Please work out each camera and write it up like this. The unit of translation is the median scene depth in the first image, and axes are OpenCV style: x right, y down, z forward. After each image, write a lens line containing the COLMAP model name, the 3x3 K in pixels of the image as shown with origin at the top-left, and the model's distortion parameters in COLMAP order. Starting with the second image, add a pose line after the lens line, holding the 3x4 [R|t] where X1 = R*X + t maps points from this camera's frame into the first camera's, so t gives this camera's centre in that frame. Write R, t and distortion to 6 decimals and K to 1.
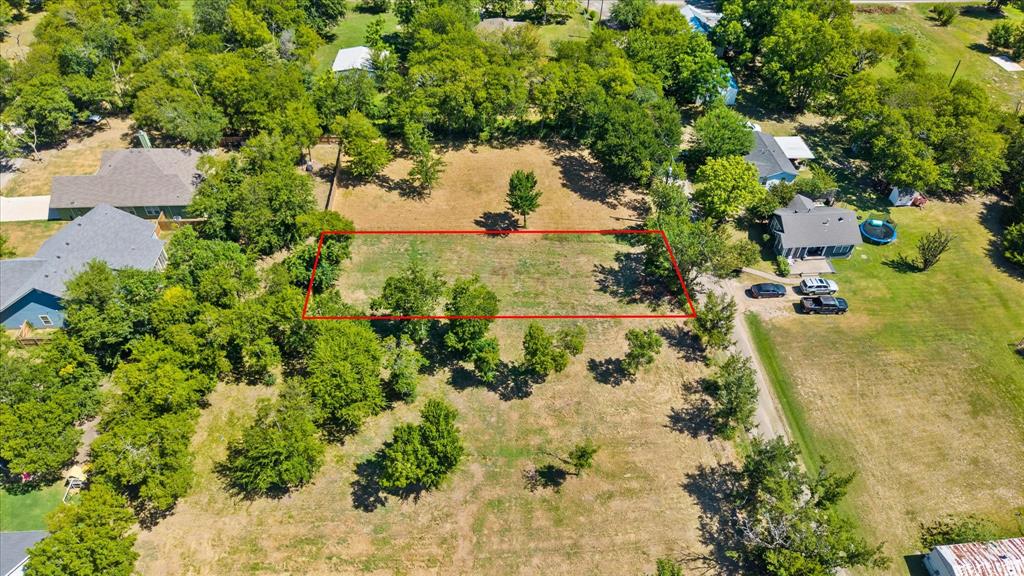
lens RADIAL K [[687.3, 0, 512.7], [0, 687.3, 289.8], [0, 0, 1]] dist [0.033107, -0.041345]
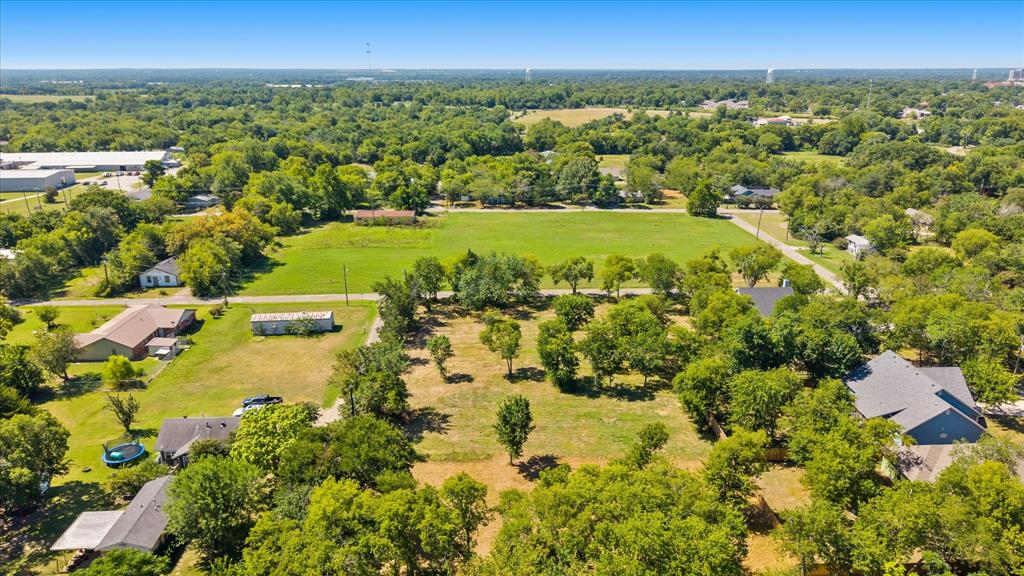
lens RADIAL K [[687.3, 0, 512.7], [0, 687.3, 289.8], [0, 0, 1]] dist [0.033107, -0.041345]
pose [[-0.999372, -0.021629, 0.028064, -0.003821], [0.014469, 0.473857, 0.880483, -1.049761], [-0.032342, 0.880336, -0.473246, 1.312024]]
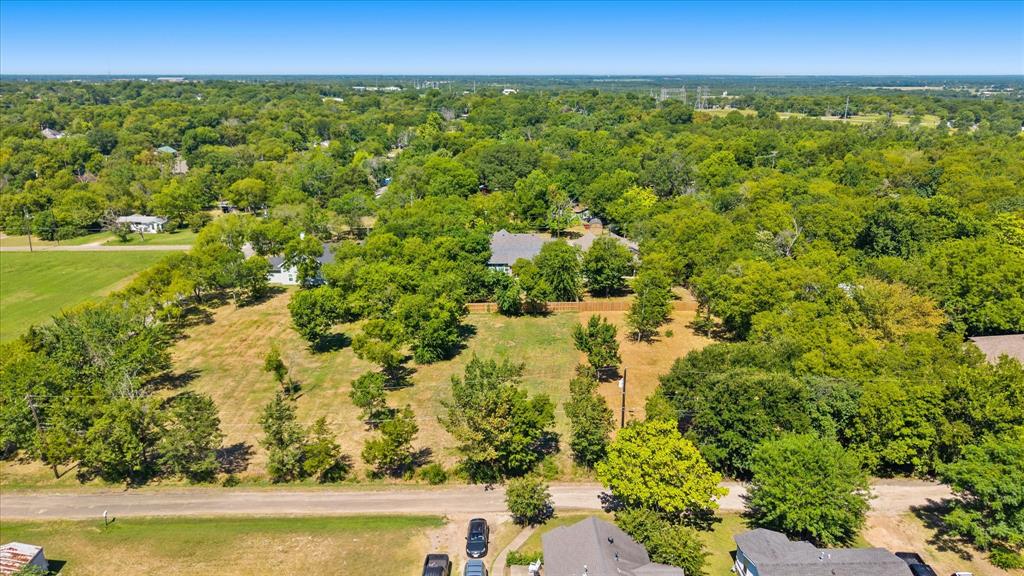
lens RADIAL K [[687.3, 0, 512.7], [0, 687.3, 289.8], [0, 0, 1]] dist [0.033107, -0.041345]
pose [[-0.046158, 0.286491, -0.956971, 0.933133], [-0.694305, 0.679562, 0.236931, -0.341511], [0.718199, 0.675366, 0.167544, 0.730736]]
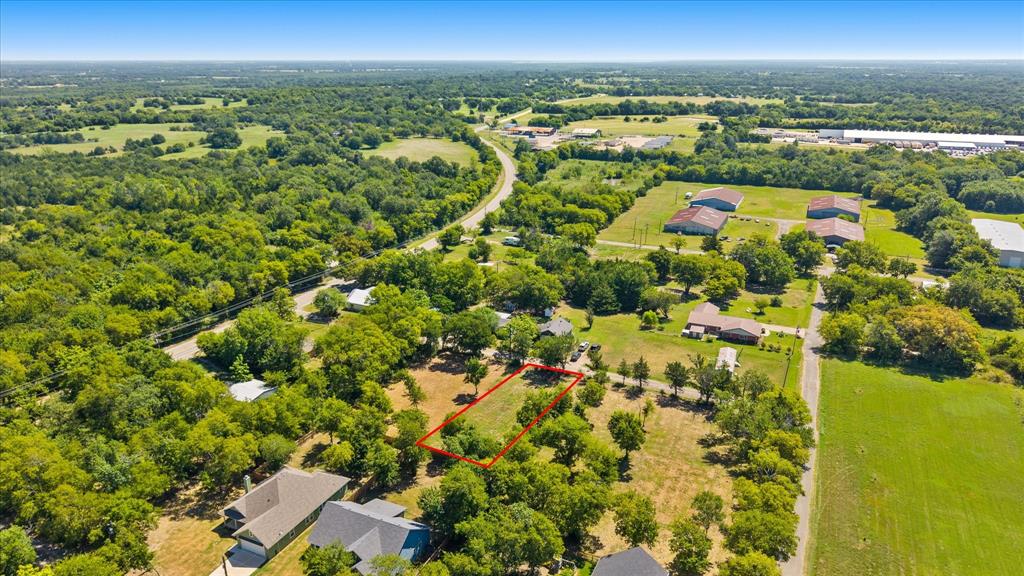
lens RADIAL K [[687.3, 0, 512.7], [0, 687.3, 289.8], [0, 0, 1]] dist [0.033107, -0.041345]
pose [[0.461178, -0.295876, 0.836524, -1.347280], [0.617083, 0.784391, -0.062763, -0.139679], [-0.637592, 0.545150, 0.544324, -0.103666]]
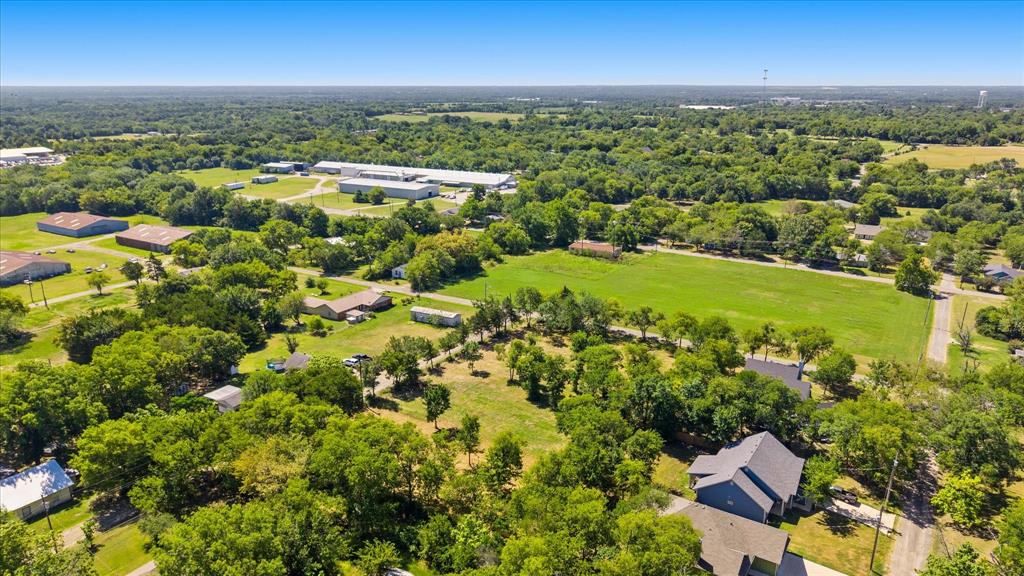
lens RADIAL K [[686.6, 0, 515.6], [0, 686.6, 286.1], [0, 0, 1]] dist [0.086667, -0.137776]
pose [[-0.814349, -0.175203, 0.553299, -0.867752], [0.394170, 0.532782, 0.748848, -1.278603], [-0.425988, 0.827917, -0.364811, 1.285934]]
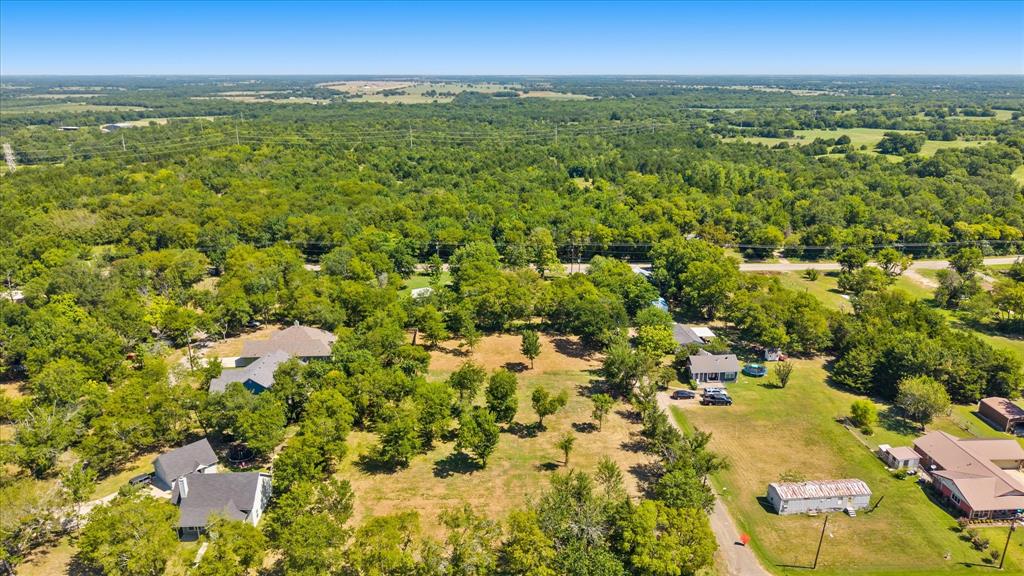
lens RADIAL K [[687.3, 0, 512.7], [0, 687.3, 289.8], [0, 0, 1]] dist [0.033107, -0.041345]
pose [[0.999915, -0.008918, -0.009510, -0.011626], [0.003761, 0.895758, -0.444526, 0.484699], [0.012483, 0.444453, 0.895715, -0.544251]]
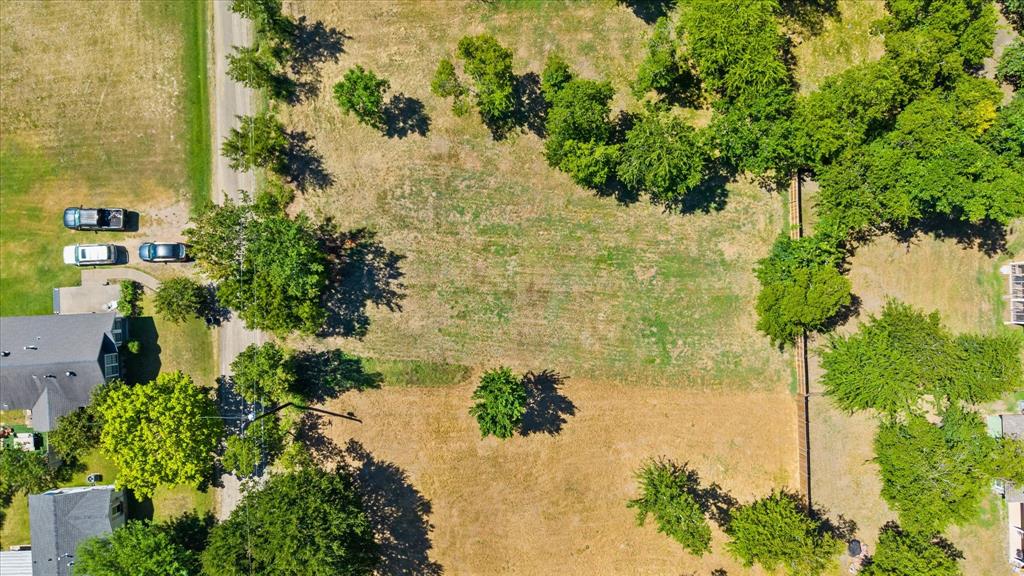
lens RADIAL K [[687.3, 0, 512.7], [0, 687.3, 289.8], [0, 0, 1]] dist [0.033107, -0.041345]
pose [[-0.999485, -0.027410, -0.016714, 0.017540], [0.006374, -0.679685, 0.733477, -0.537811], [-0.031465, 0.732992, 0.679509, 0.517626]]
